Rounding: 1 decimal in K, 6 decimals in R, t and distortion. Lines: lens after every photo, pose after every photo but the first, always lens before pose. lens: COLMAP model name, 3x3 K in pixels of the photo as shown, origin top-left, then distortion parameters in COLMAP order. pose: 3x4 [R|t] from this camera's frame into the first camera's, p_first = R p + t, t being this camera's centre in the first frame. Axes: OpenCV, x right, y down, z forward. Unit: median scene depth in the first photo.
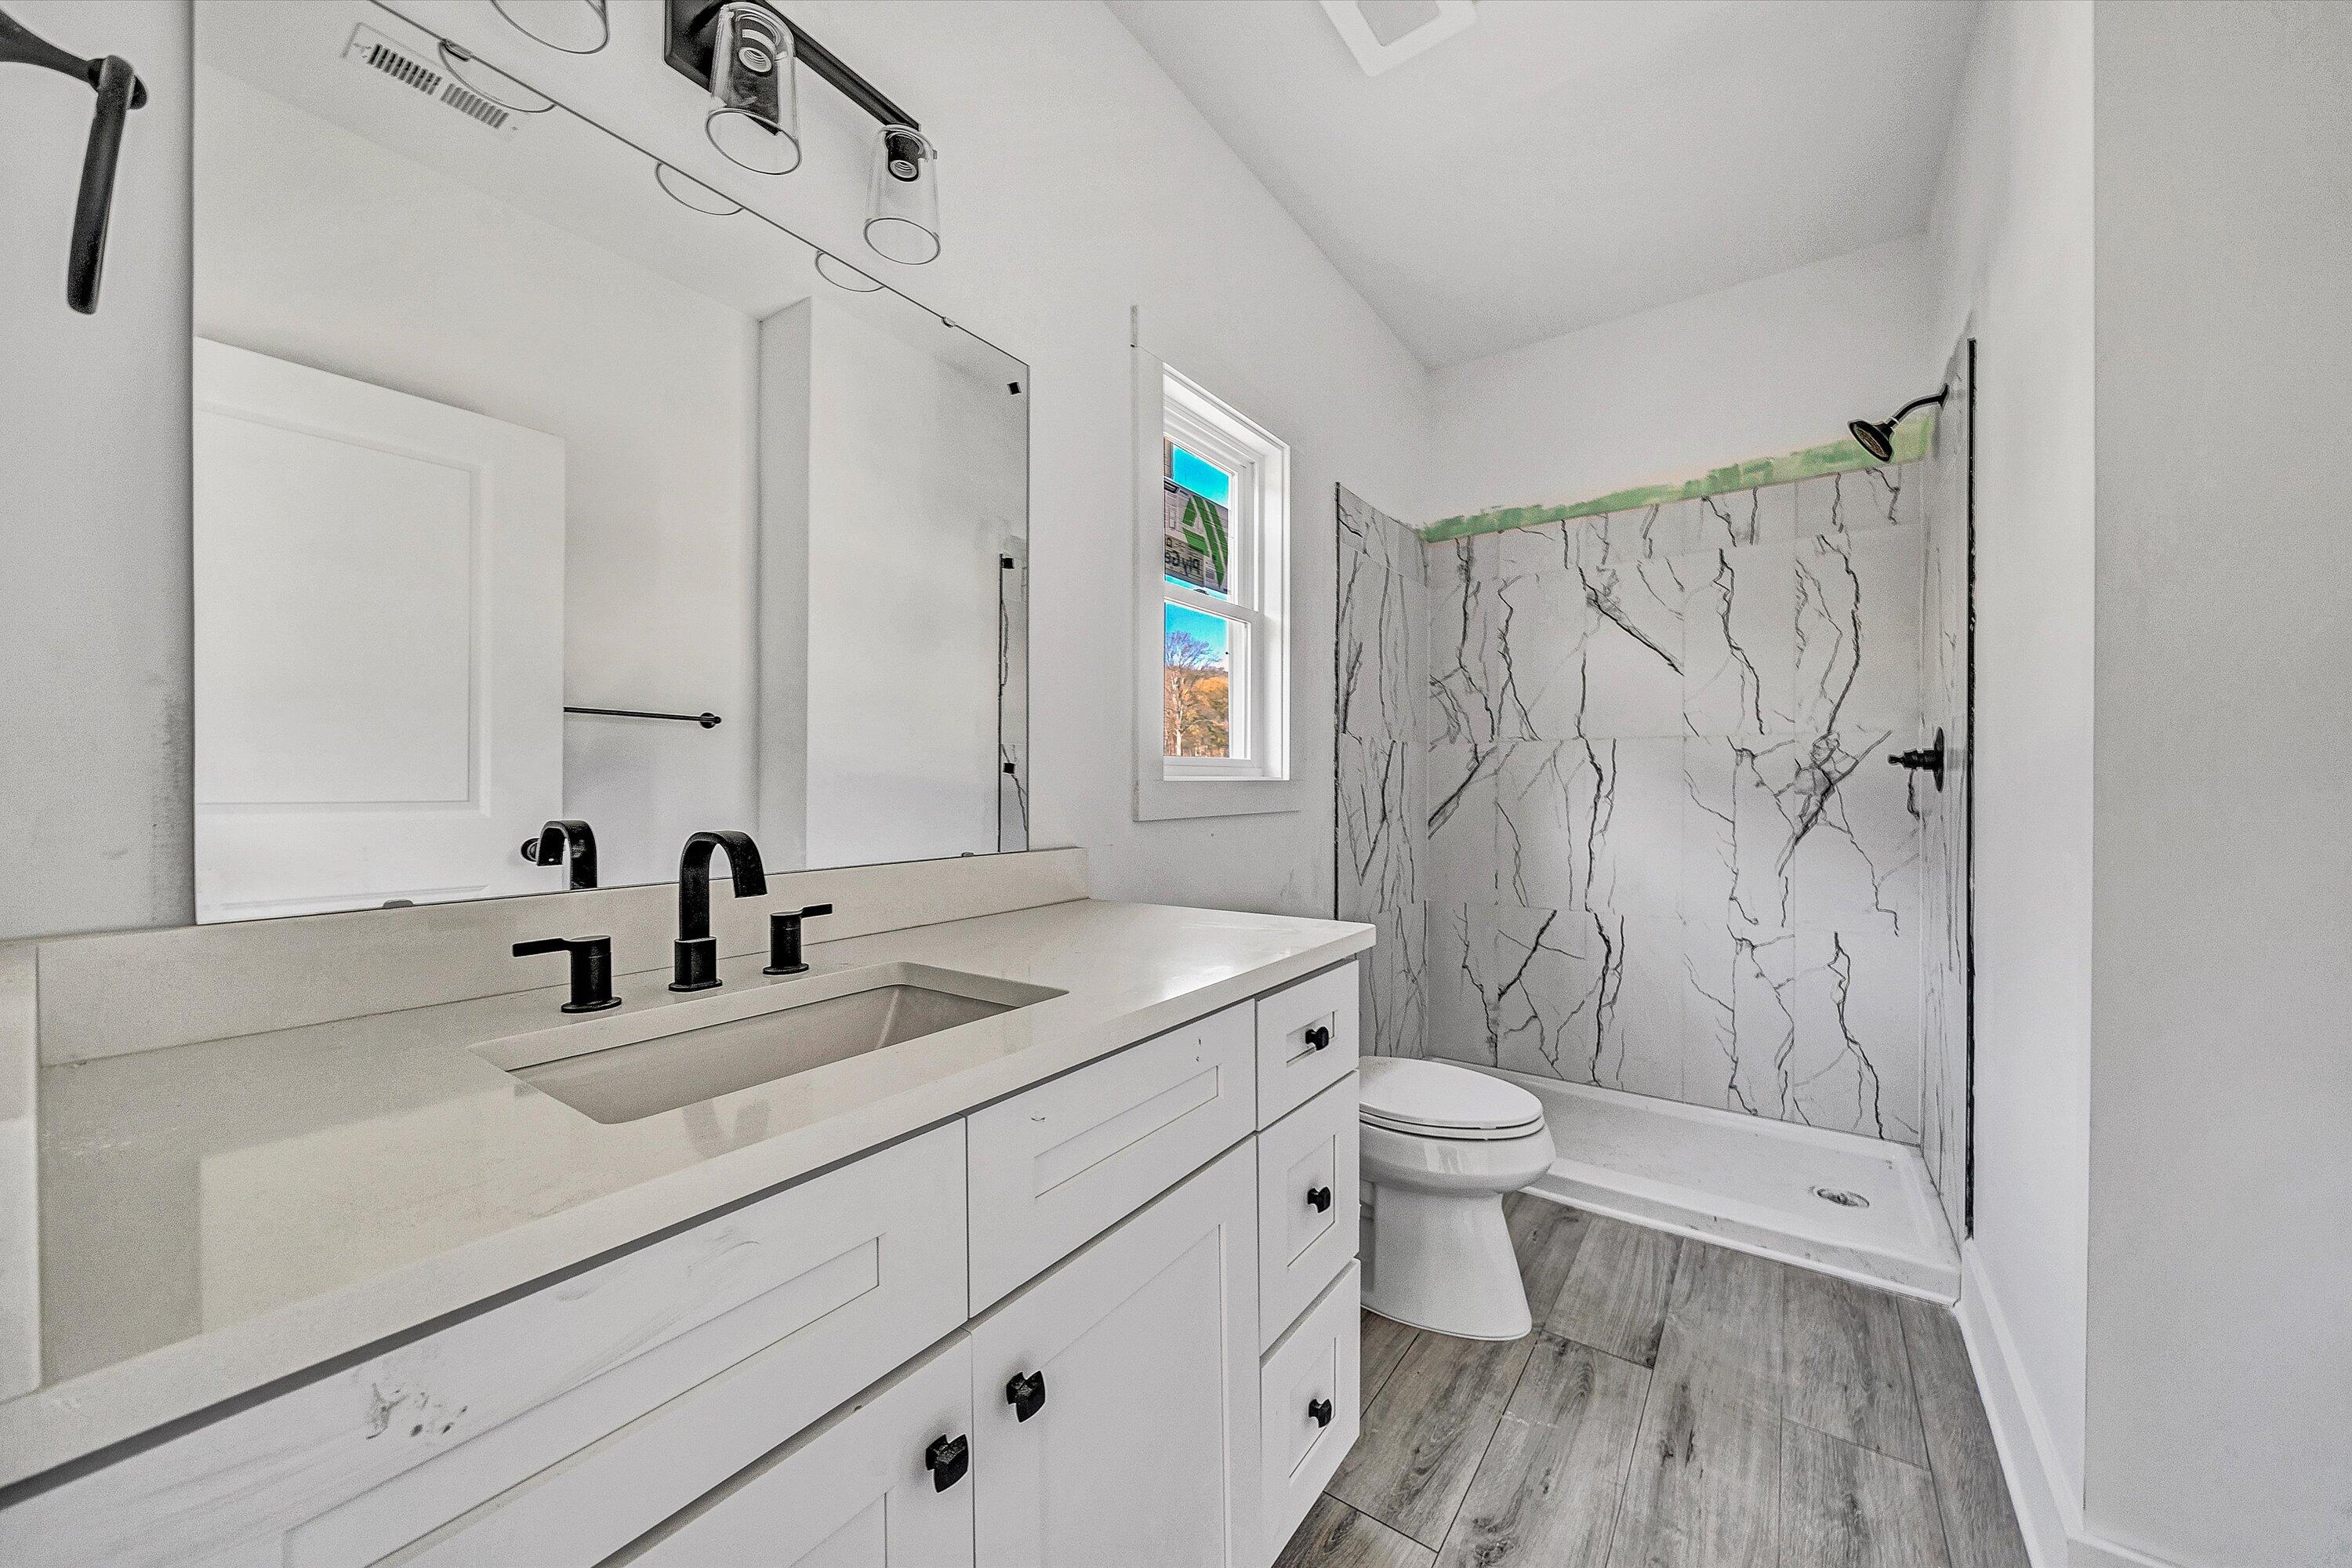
lens RADIAL K [[851.7, 0, 1186.0], [0, 851.7, 785.5], [0, 0, 1]] dist [-0.000328, -0.000020]
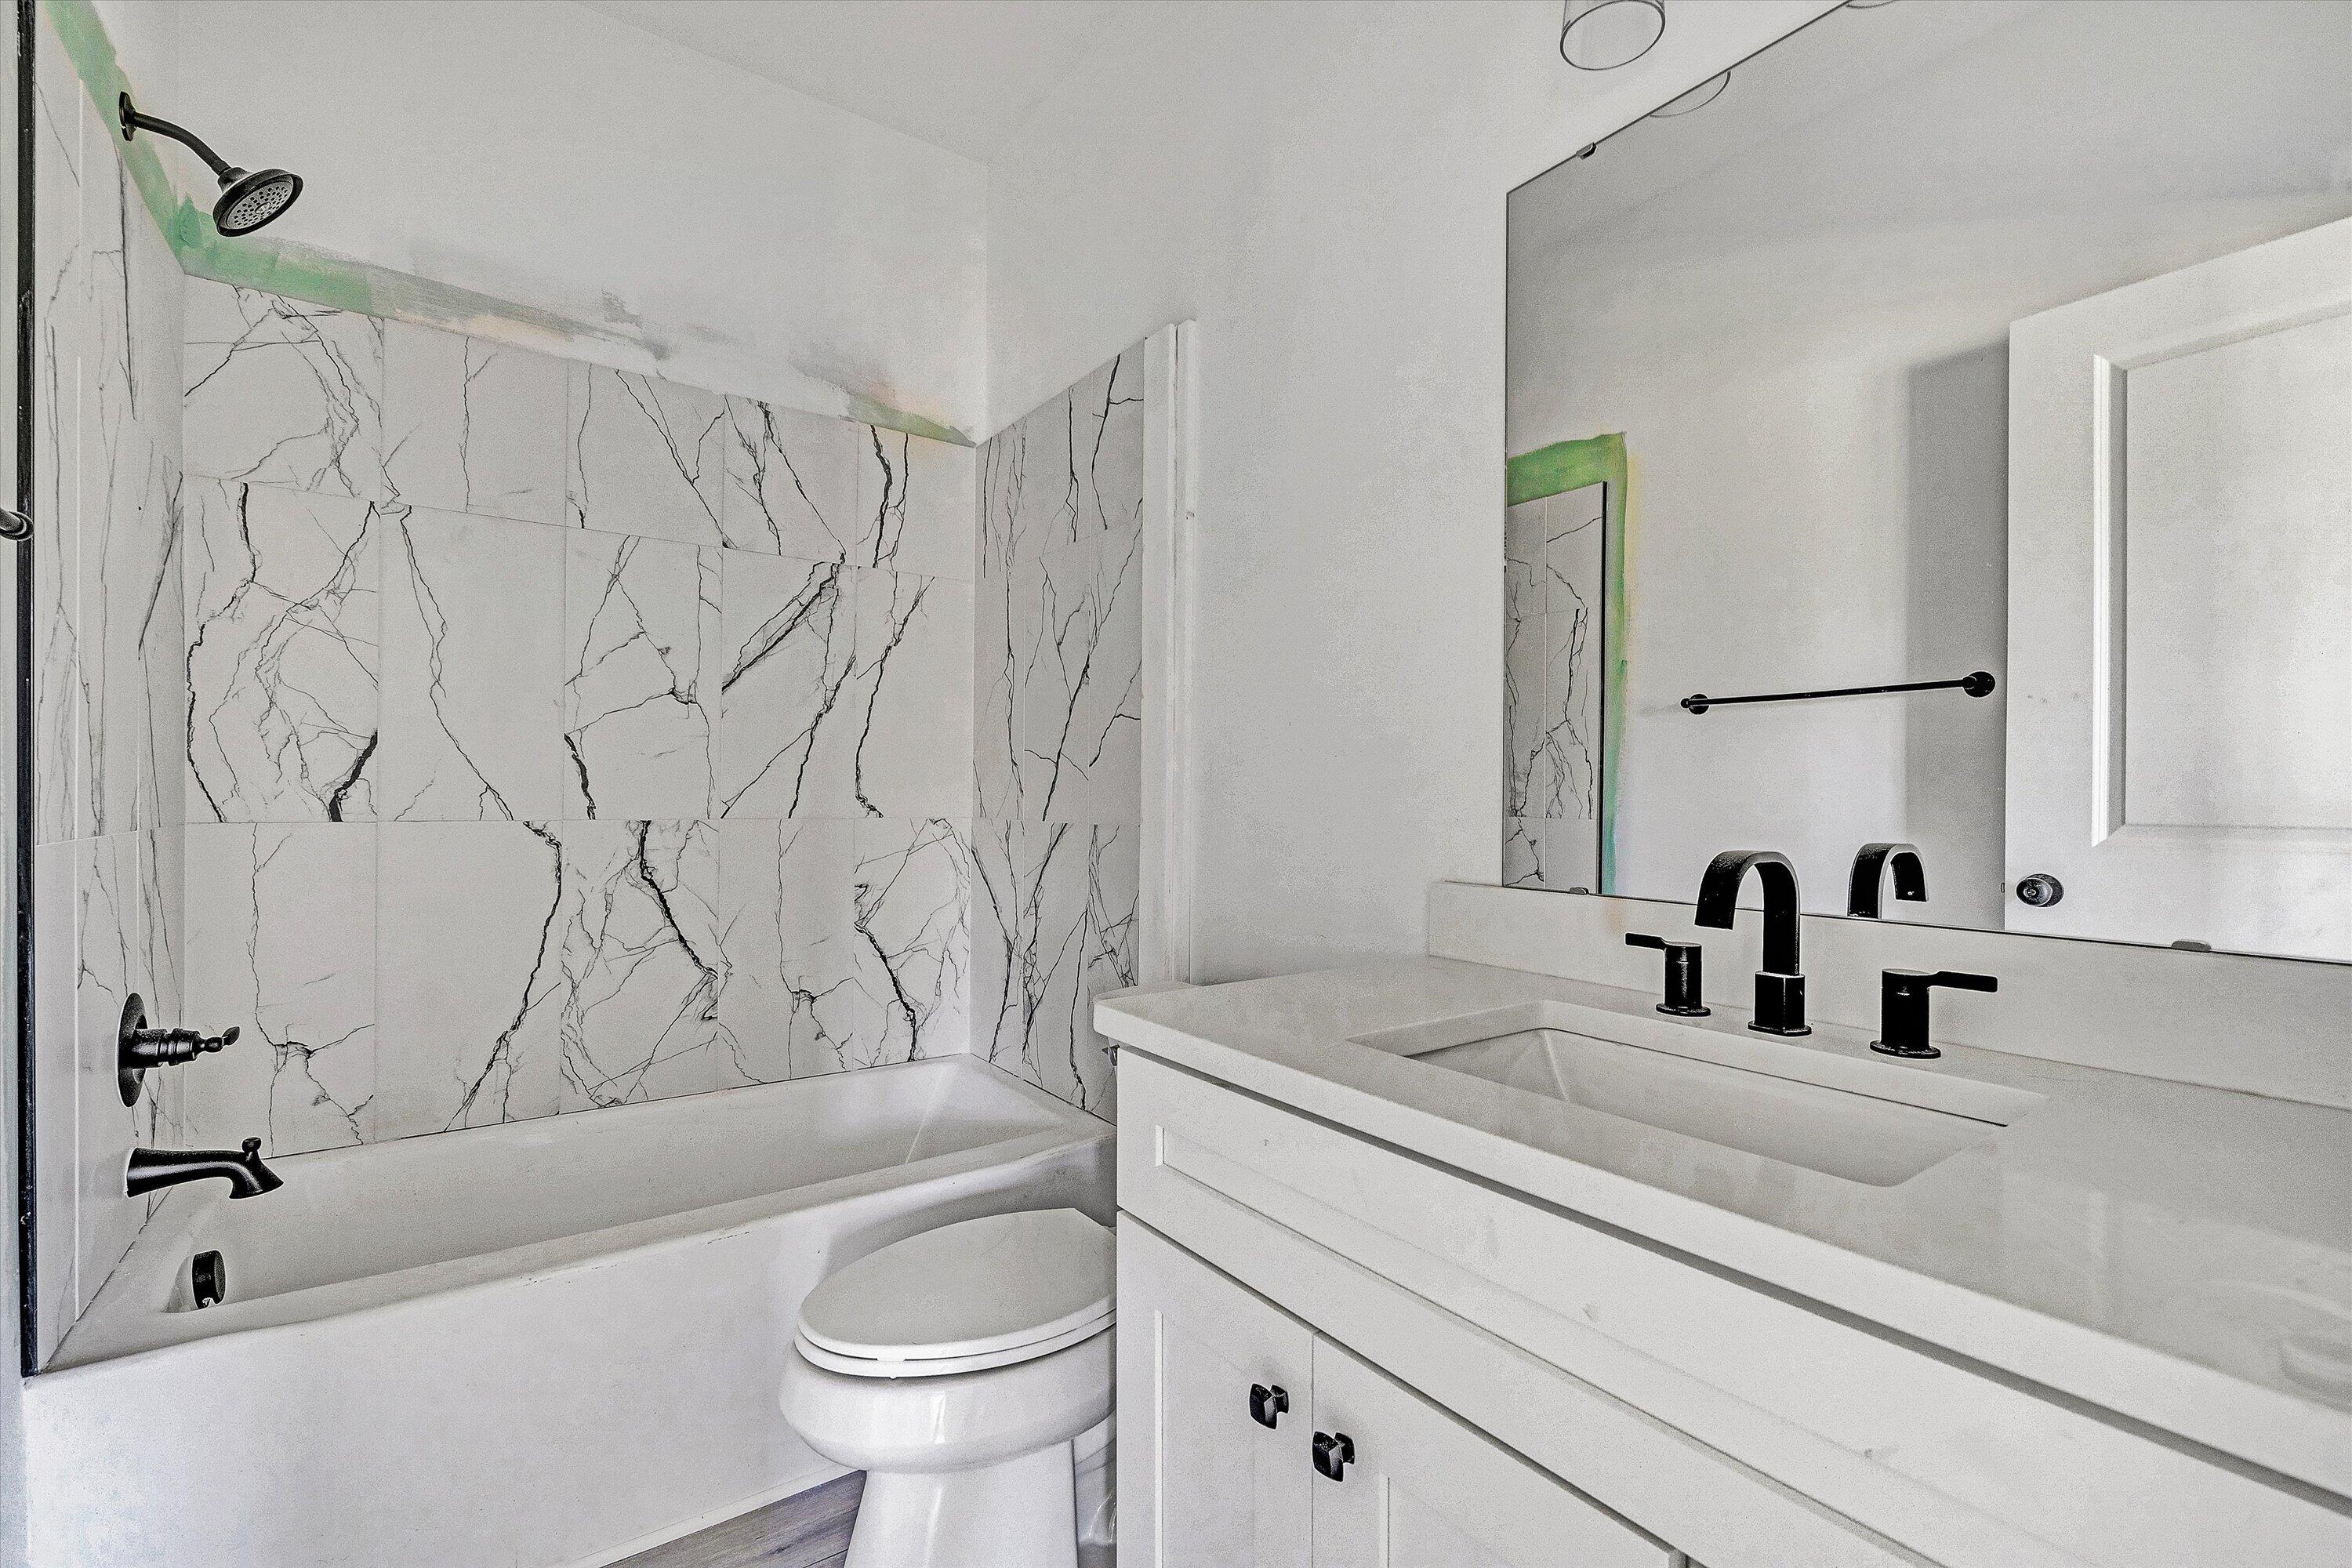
lens RADIAL K [[963.7, 0, 1180.0], [0, 963.7, 797.0], [0, 0, 1]] dist [0.000131, 0.000013]
pose [[-0.310902, -0.002777, -0.950438, 0.760079], [-0.010038, 0.999950, 0.000362, 0.014627], [0.950389, 0.009654, -0.310914, 1.045068]]
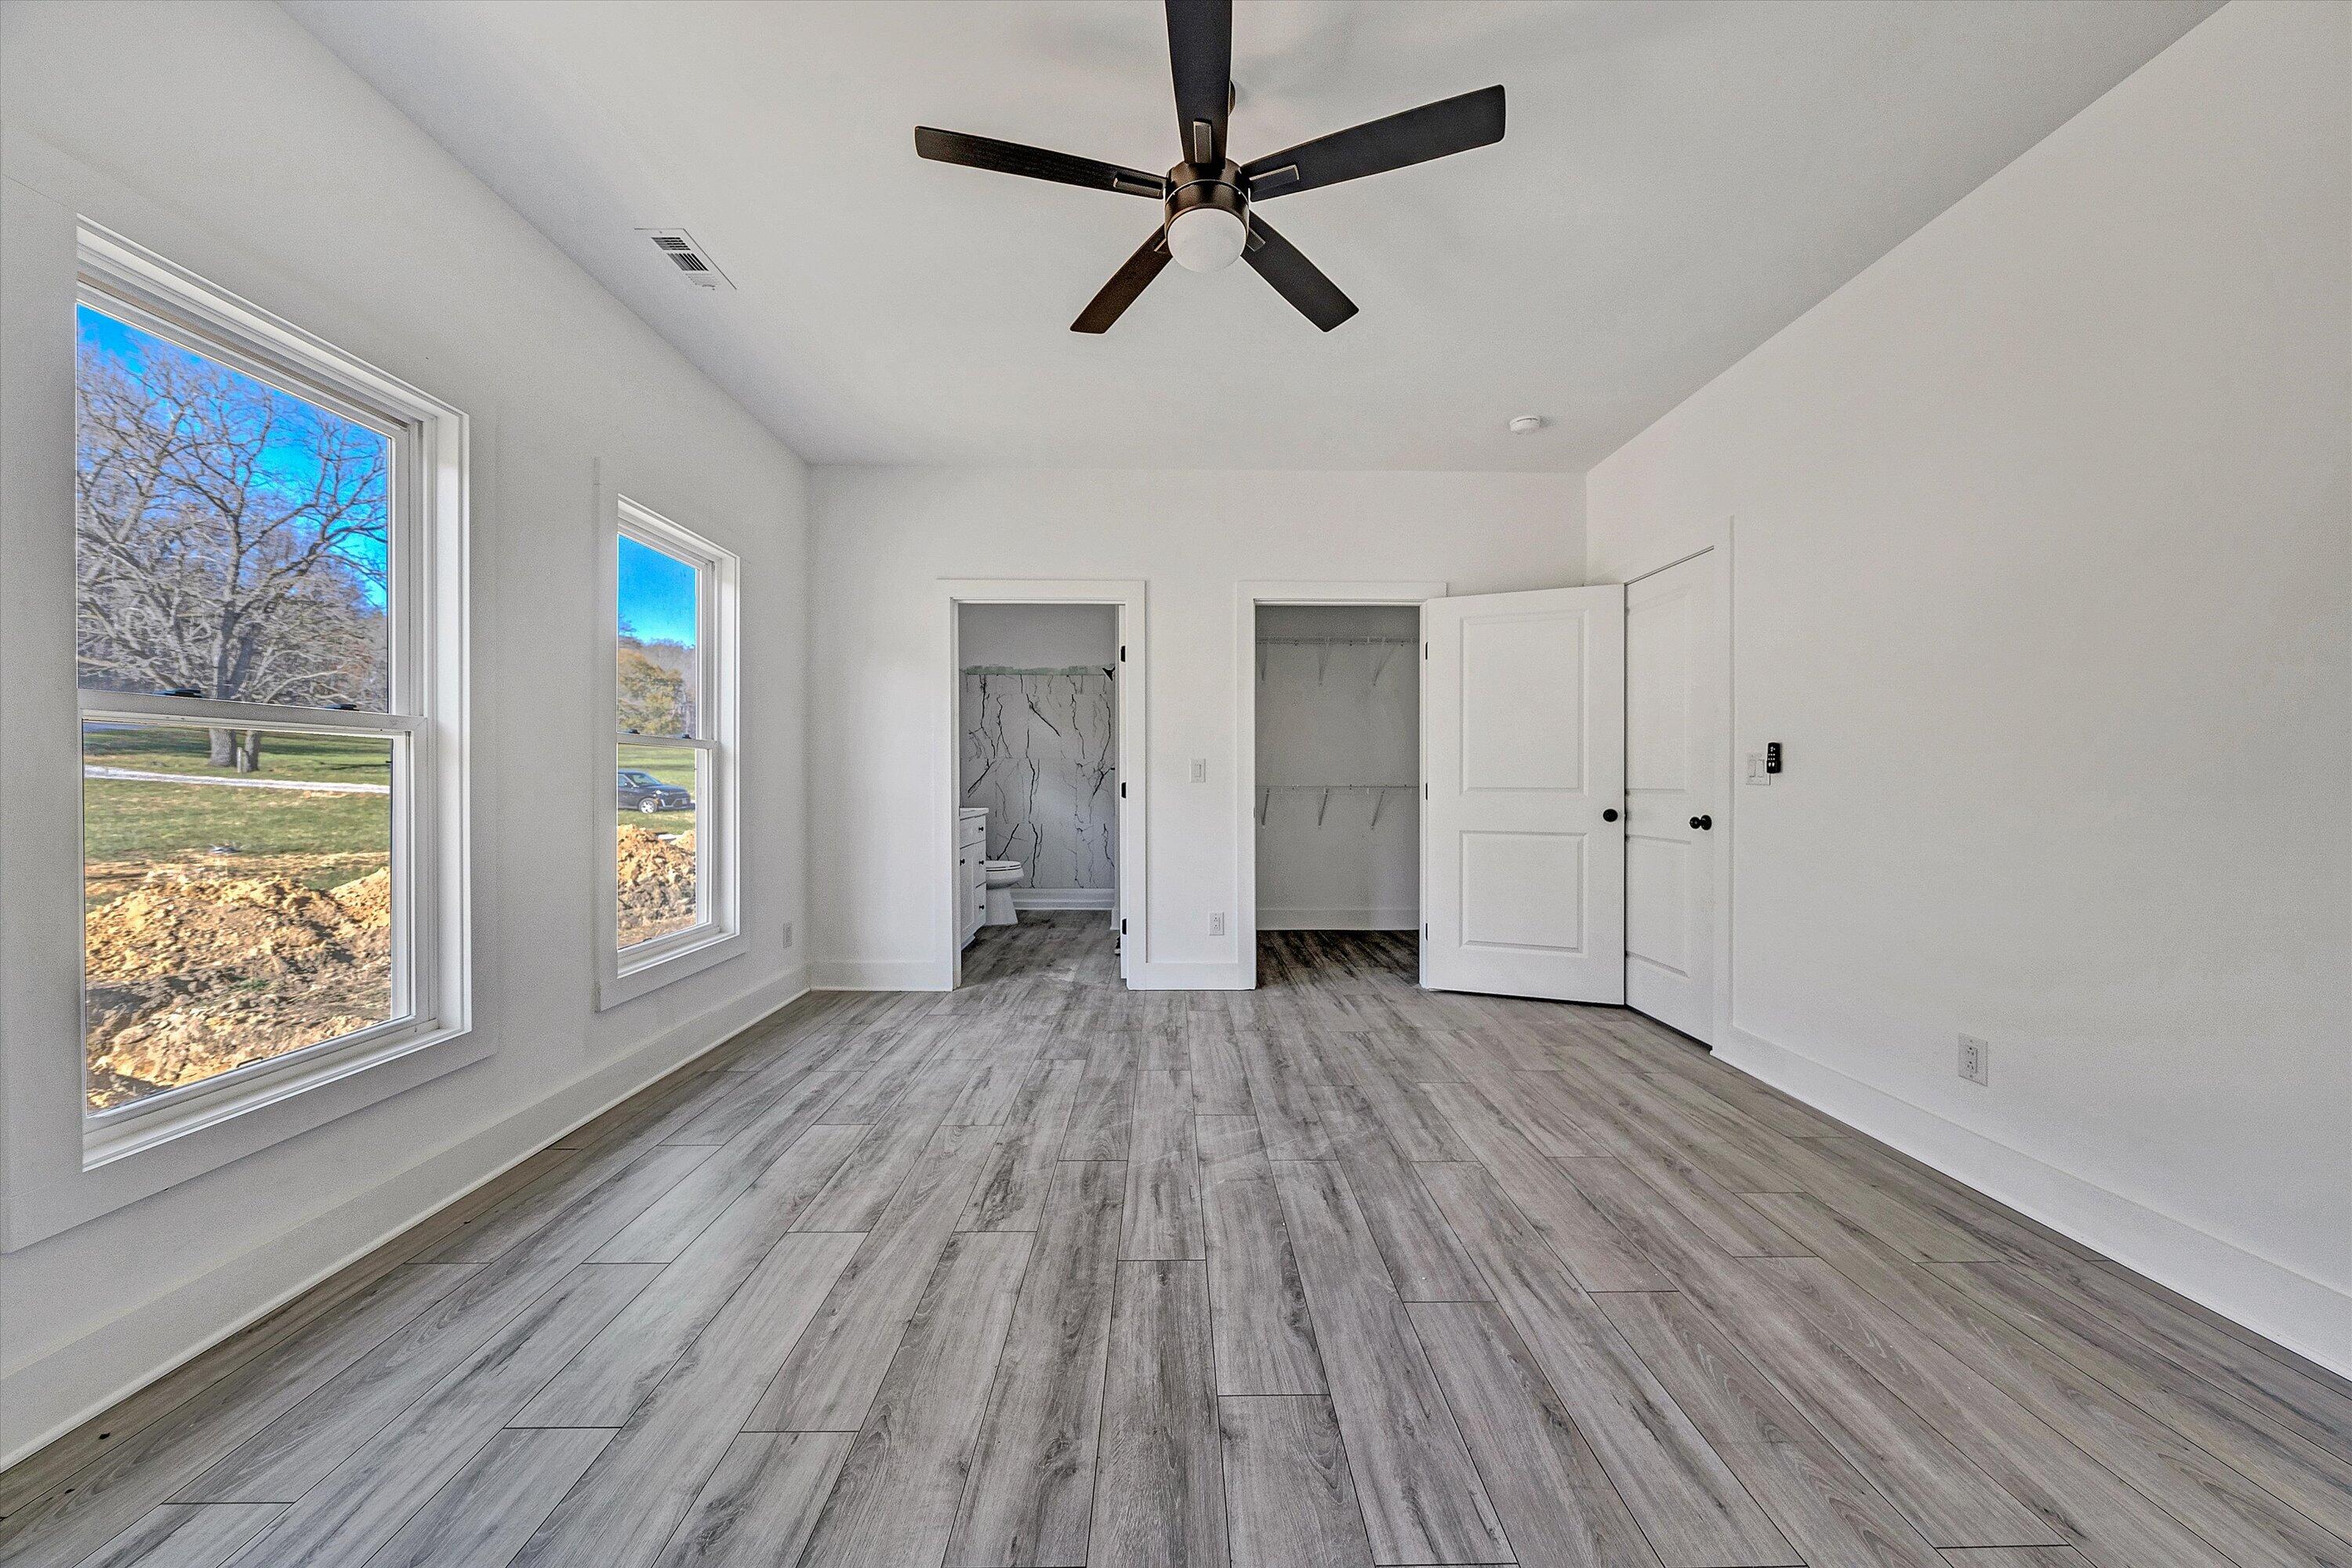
lens RADIAL K [[851.7, 0, 1177.5], [0, 851.7, 781.4], [0, 0, 1]] dist [-0.000328, -0.000020]
pose [[0.799588, 0.000644, 0.600548, -0.590551], [0.000741, 0.999998, -0.002058, 0.017367], [-0.600548, 0.002091, 0.799586, -1.096536]]
